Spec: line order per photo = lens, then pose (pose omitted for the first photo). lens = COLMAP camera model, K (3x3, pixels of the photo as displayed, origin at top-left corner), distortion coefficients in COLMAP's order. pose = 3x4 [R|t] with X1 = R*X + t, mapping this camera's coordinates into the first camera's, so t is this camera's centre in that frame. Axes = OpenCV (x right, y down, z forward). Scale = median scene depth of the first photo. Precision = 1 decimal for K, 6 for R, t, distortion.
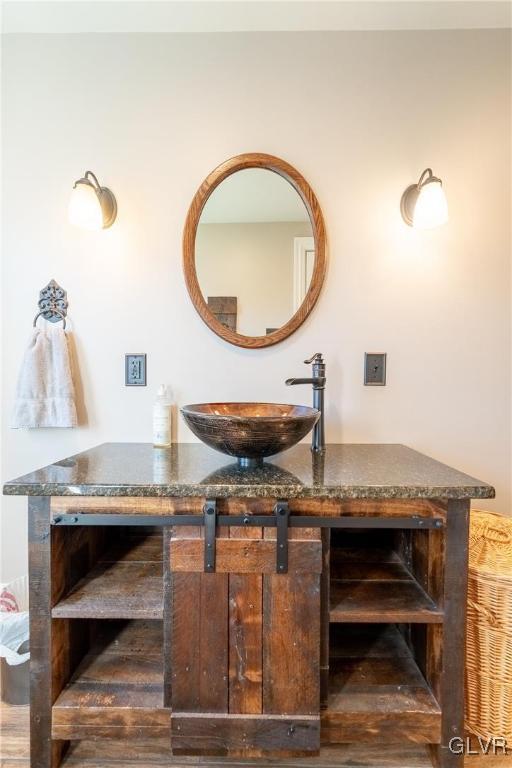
lens RADIAL K [[310.6, 0, 256.3], [0, 310.6, 386.9], [0, 0, 1]] dist [0.001528, 0.000260]
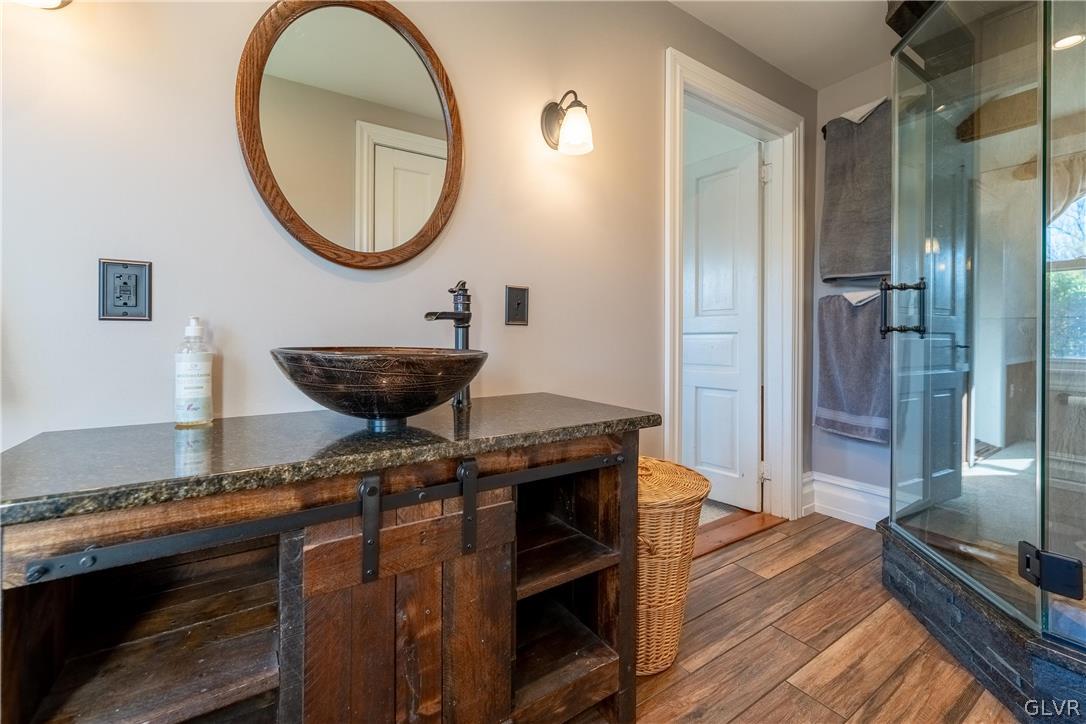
lens RADIAL K [[439.2, 0, 510.2], [0, 439.2, 334.9], [0, 0, 1]] dist [0.001528, 0.000260]
pose [[0.848585, 0.008500, 0.528991, -0.392502], [0.003976, 0.999740, -0.022443, 0.074157], [-0.529044, 0.021148, 0.848331, 0.002798]]
